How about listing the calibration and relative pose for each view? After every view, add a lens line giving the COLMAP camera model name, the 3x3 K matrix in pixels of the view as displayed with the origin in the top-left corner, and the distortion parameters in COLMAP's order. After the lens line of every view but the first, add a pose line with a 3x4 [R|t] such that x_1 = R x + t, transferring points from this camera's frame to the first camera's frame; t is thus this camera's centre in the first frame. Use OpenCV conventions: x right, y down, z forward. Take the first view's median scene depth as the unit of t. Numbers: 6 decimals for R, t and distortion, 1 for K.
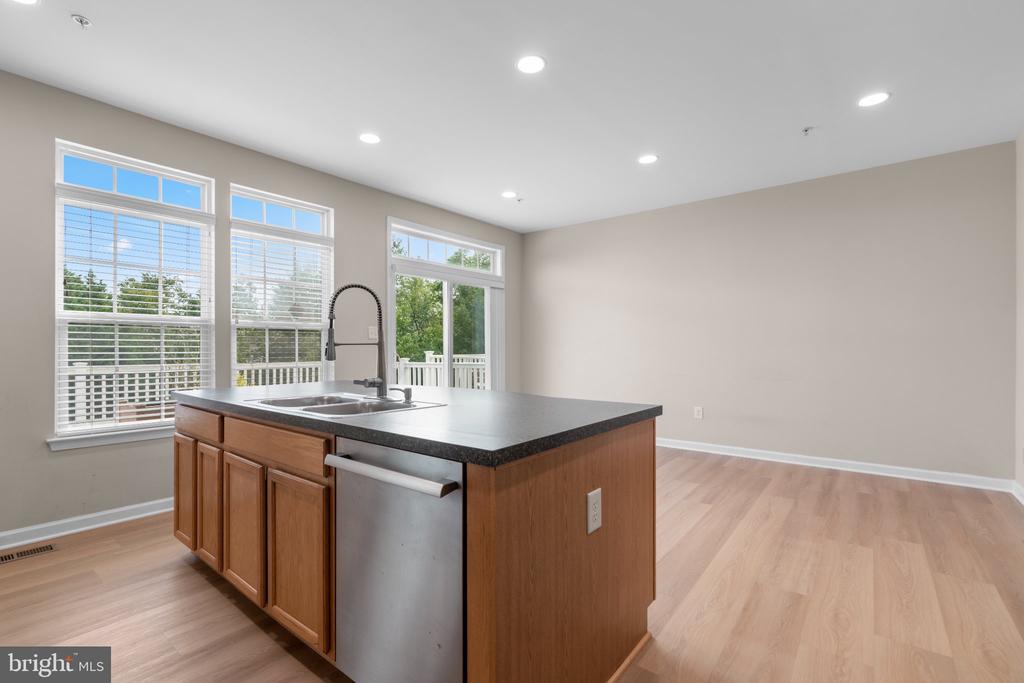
lens RADIAL K [[459.7, 0, 510.3], [0, 459.7, 349.0], [0, 0, 1]] dist [-0.001298, 0.000043]
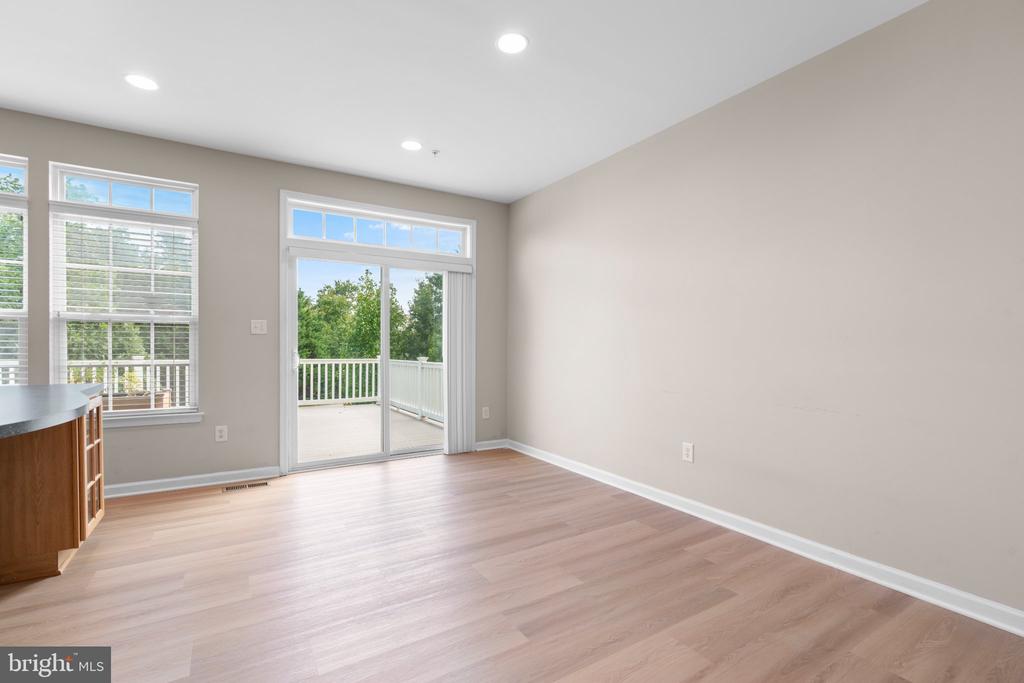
lens RADIAL K [[461.1, 0, 509.1], [0, 461.1, 352.4], [0, 0, 1]] dist [-0.004467, 0.000112]
pose [[0.939214, 0.014433, -0.343028, 0.517267], [-0.011772, 0.999882, 0.009838, -0.002922], [0.343130, -0.005202, 0.939274, 0.419922]]
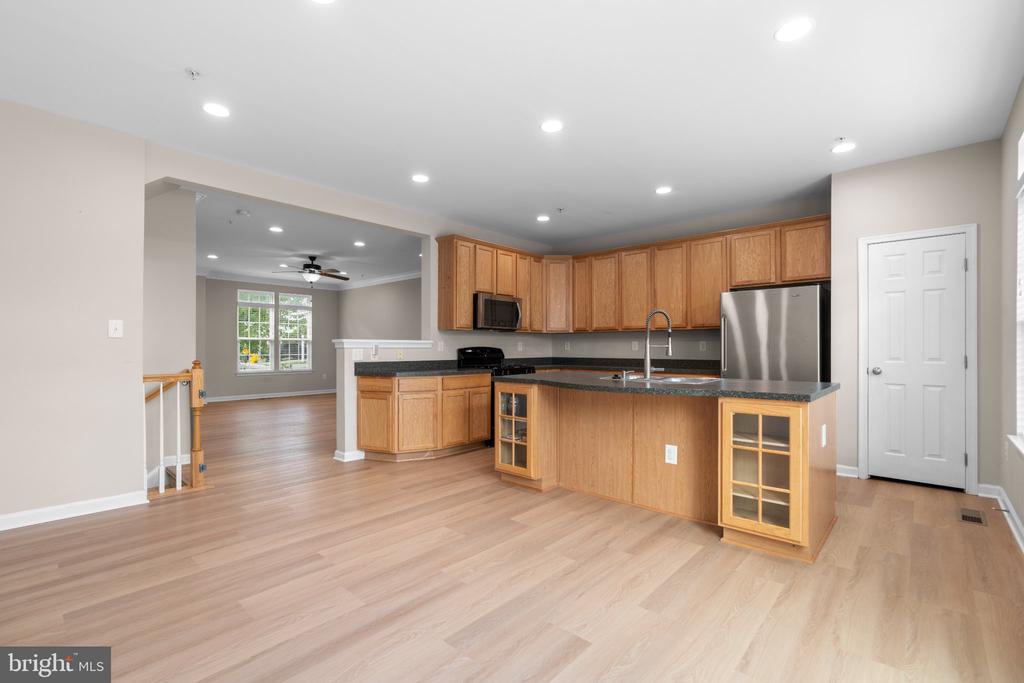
lens RADIAL K [[463.4, 0, 504.8], [0, 463.4, 342.2], [0, 0, 1]] dist [-0.003257, 0.000175]
pose [[-0.997446, 0.002750, 0.071366, 0.058289], [0.002374, 0.999983, -0.005359, -0.009867], [-0.071379, -0.005176, -0.997436, 1.520225]]
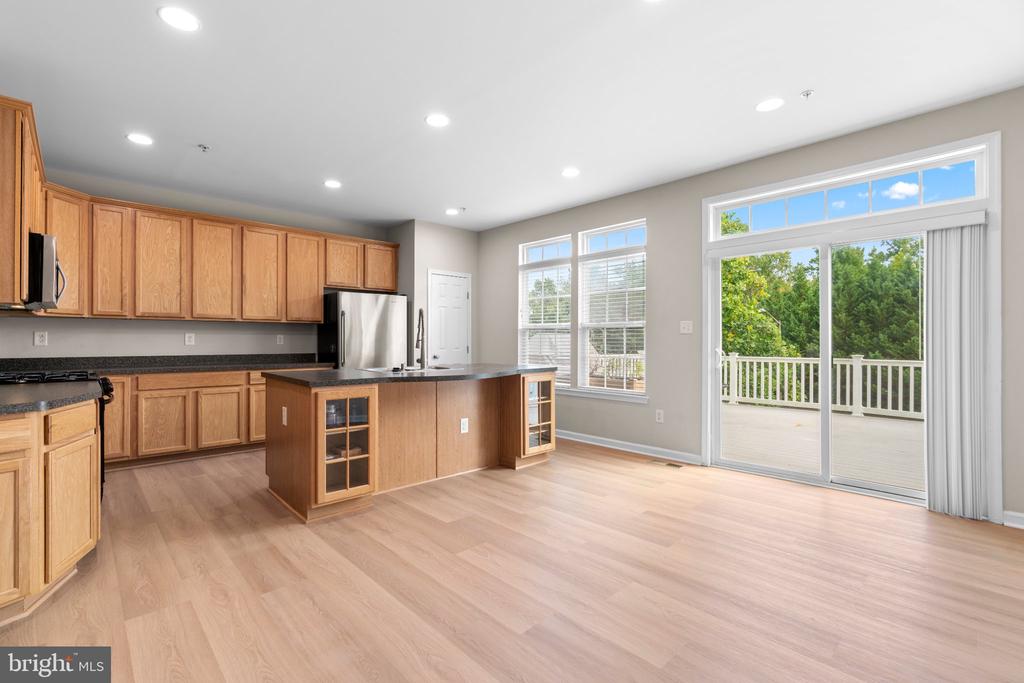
lens RADIAL K [[459.4, 0, 506.4], [0, 459.4, 340.7], [0, 0, 1]] dist [-0.003732, 0.000222]
pose [[-0.150480, 0.001933, -0.988611, 0.847570], [-0.005990, 0.999978, 0.002867, -0.009520], [0.988595, 0.006353, -0.150465, 0.917314]]
